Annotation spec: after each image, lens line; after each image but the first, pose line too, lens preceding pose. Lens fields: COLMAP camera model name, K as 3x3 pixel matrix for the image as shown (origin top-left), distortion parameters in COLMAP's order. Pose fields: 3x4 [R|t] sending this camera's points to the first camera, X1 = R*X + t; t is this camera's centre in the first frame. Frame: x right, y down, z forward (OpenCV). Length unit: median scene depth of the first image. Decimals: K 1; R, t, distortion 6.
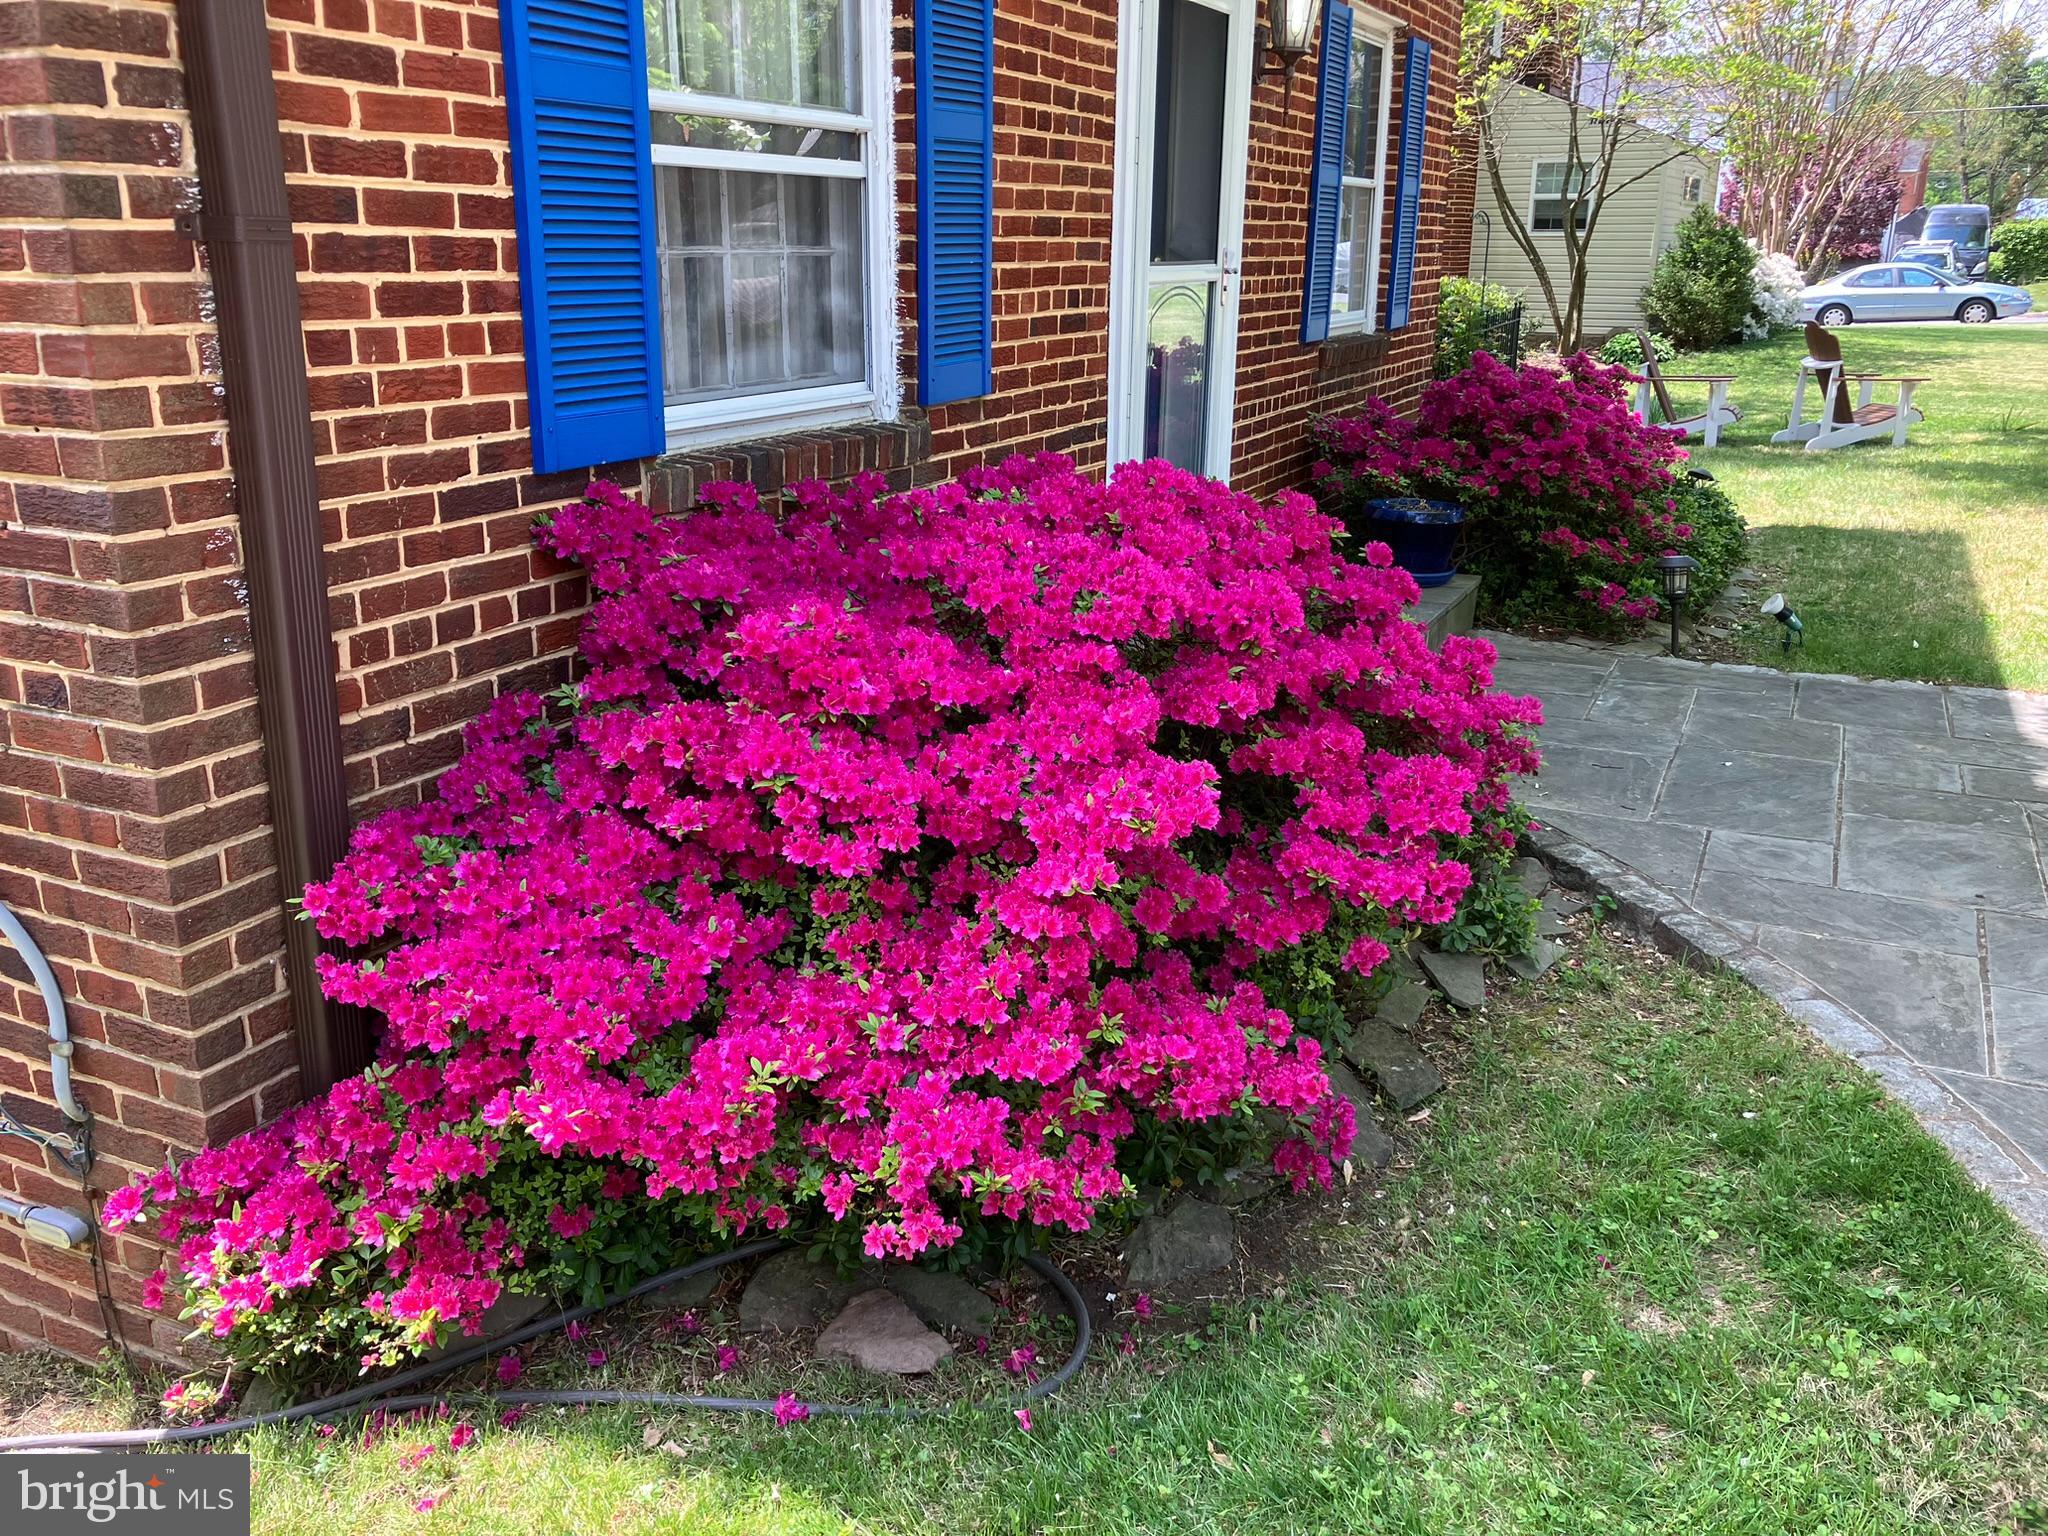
lens RADIAL K [[1684.0, 0, 1017.0], [0, 1684.0, 776.4], [0, 0, 1]] dist [0.025020, -0.018634]
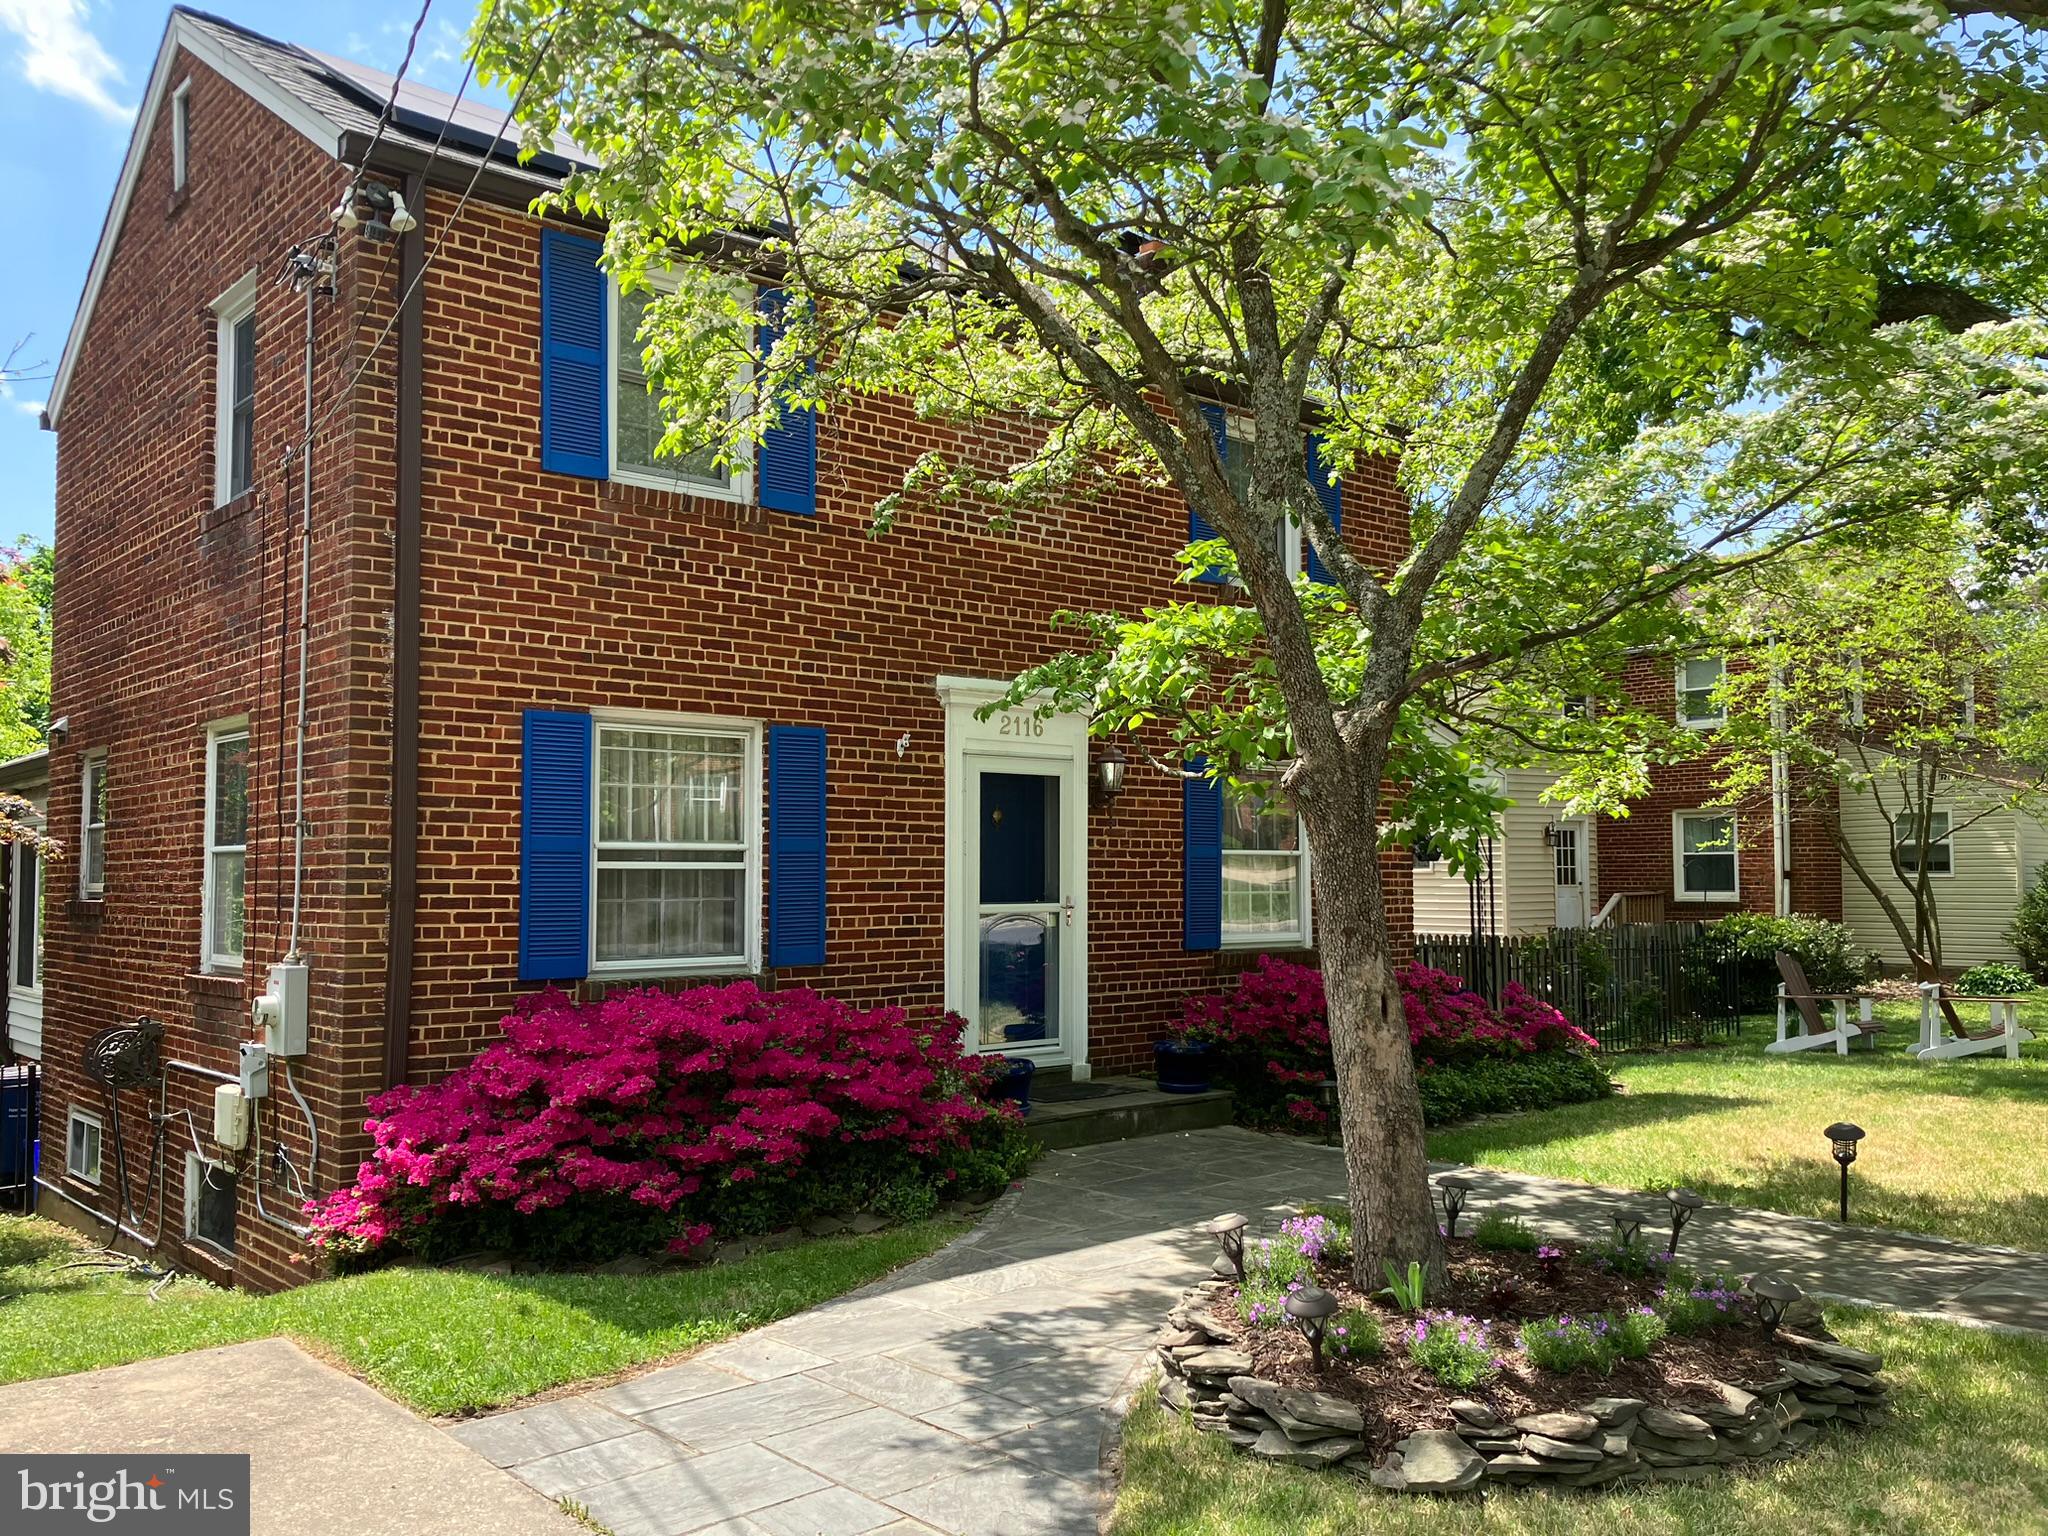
lens RADIAL K [[1684.0, 0, 1035.0], [0, 1684.0, 788.9], [0, 0, 1]] dist [0.025020, -0.018634]
pose [[0.917340, -0.030967, -0.396898, 1.652157], [-0.111492, 0.937090, -0.330804, 0.357680], [0.382173, 0.347711, 0.856178, -1.178633]]
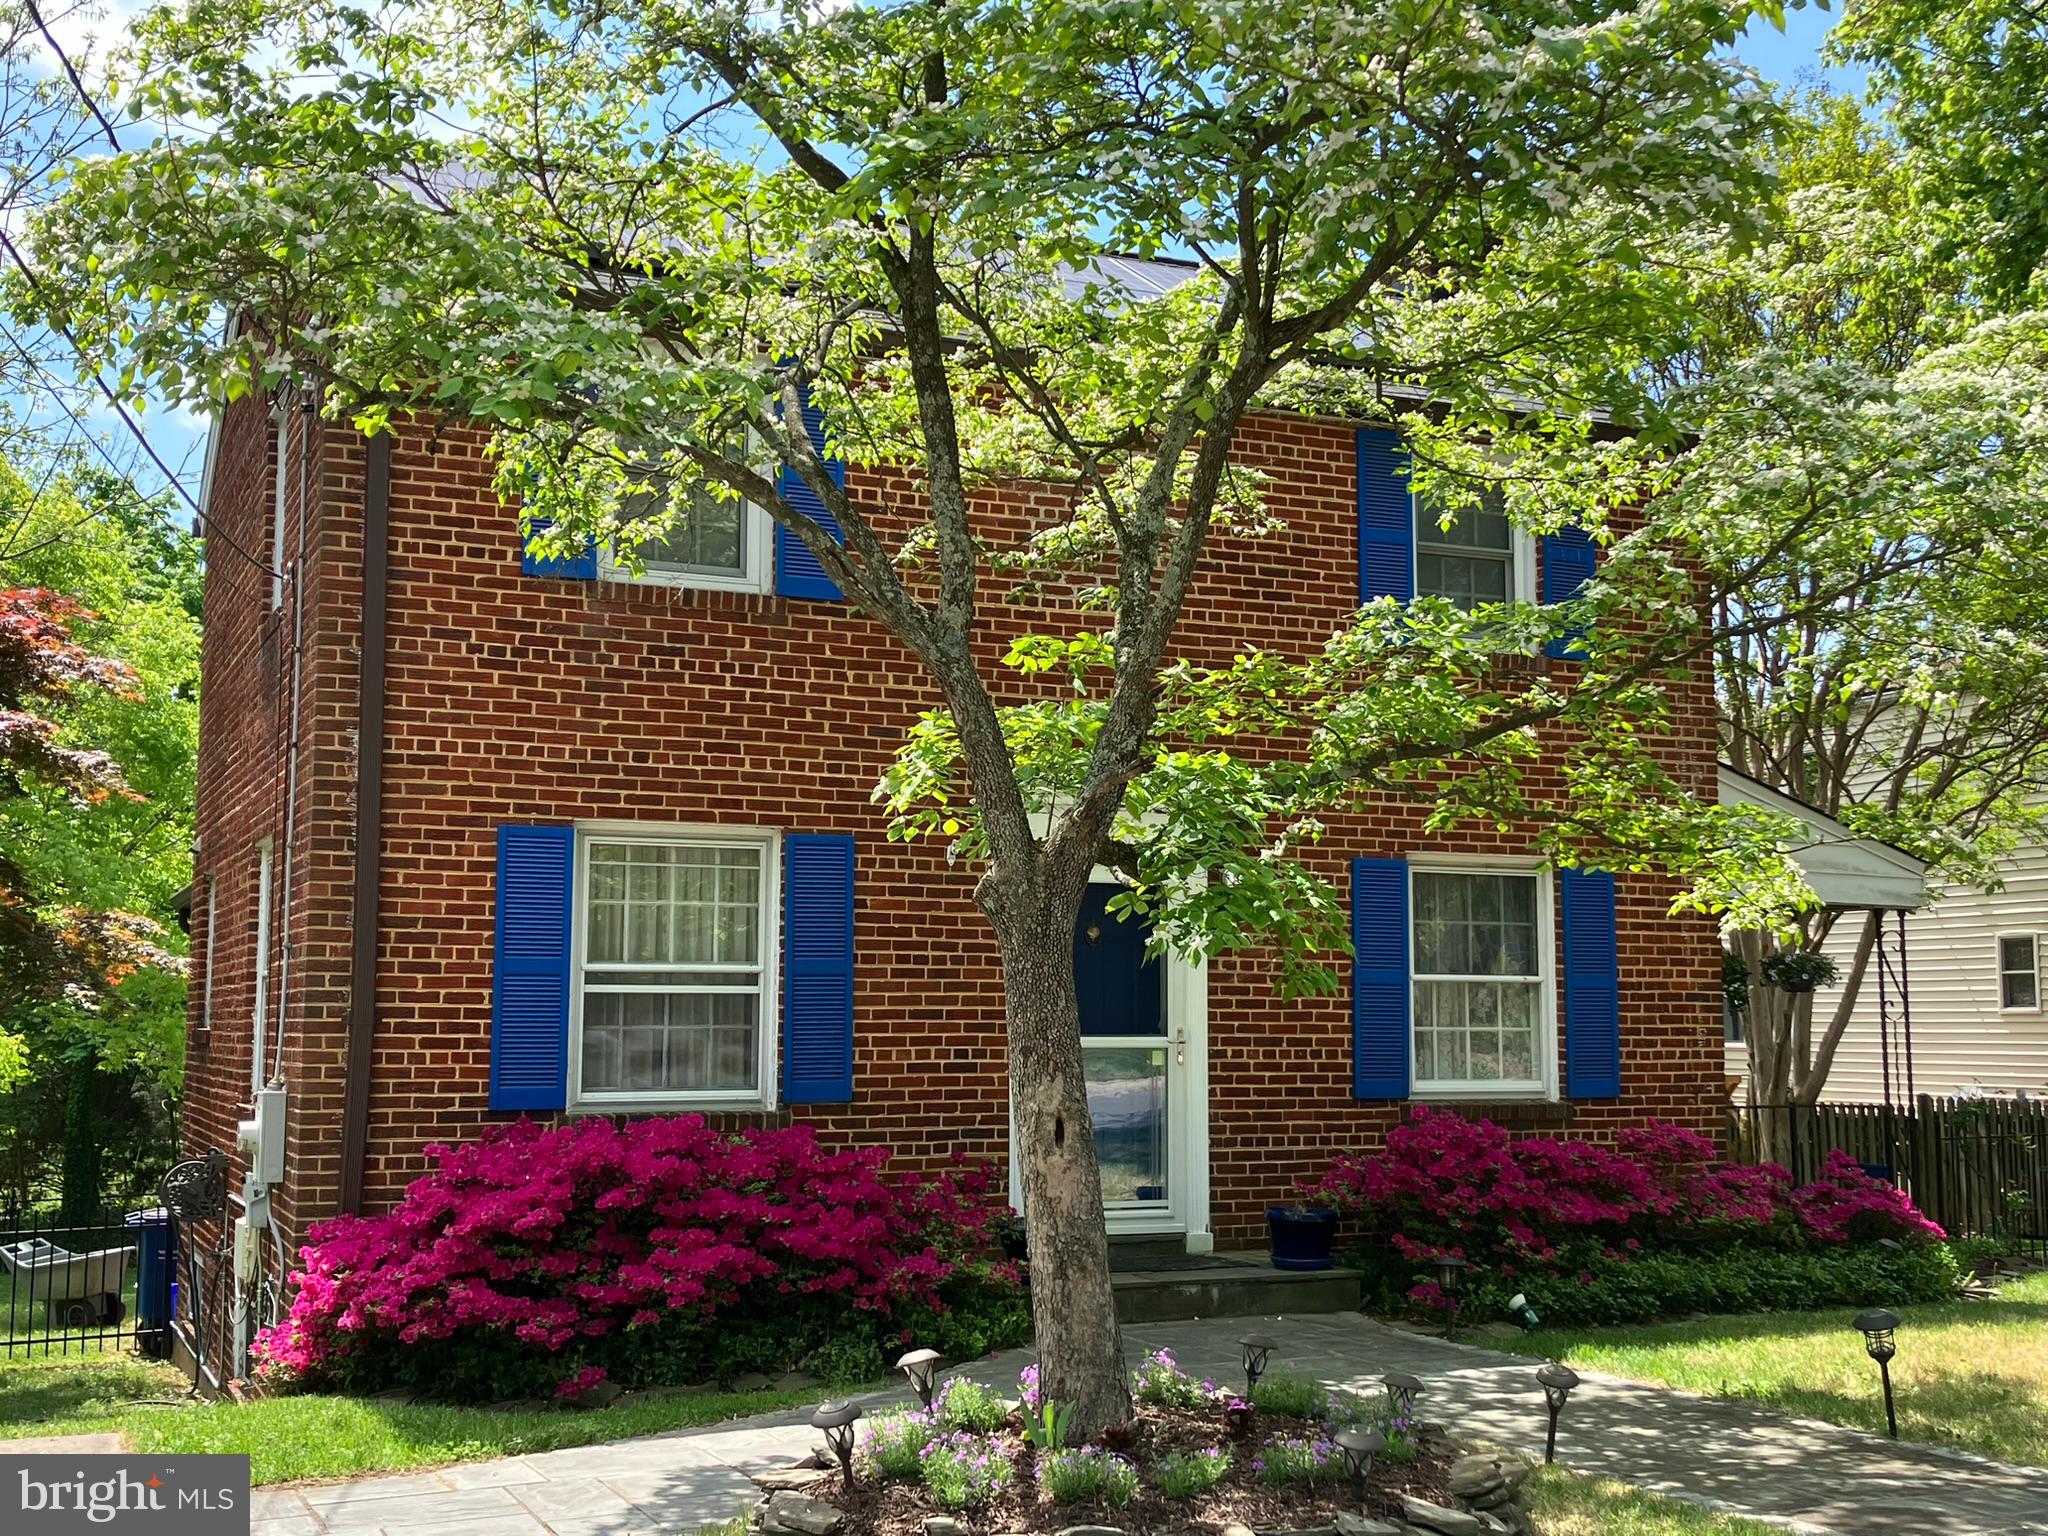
lens RADIAL K [[2335.2, 0, 1027.5], [0, 2335.2, 777.2], [0, 0, 1]] dist [0.107504, 0.000000]
pose [[0.755317, -0.073413, -0.651235, 2.868003], [-0.196554, 0.922585, -0.331969, 0.405684], [0.625191, 0.378745, 0.682414, -1.196825]]
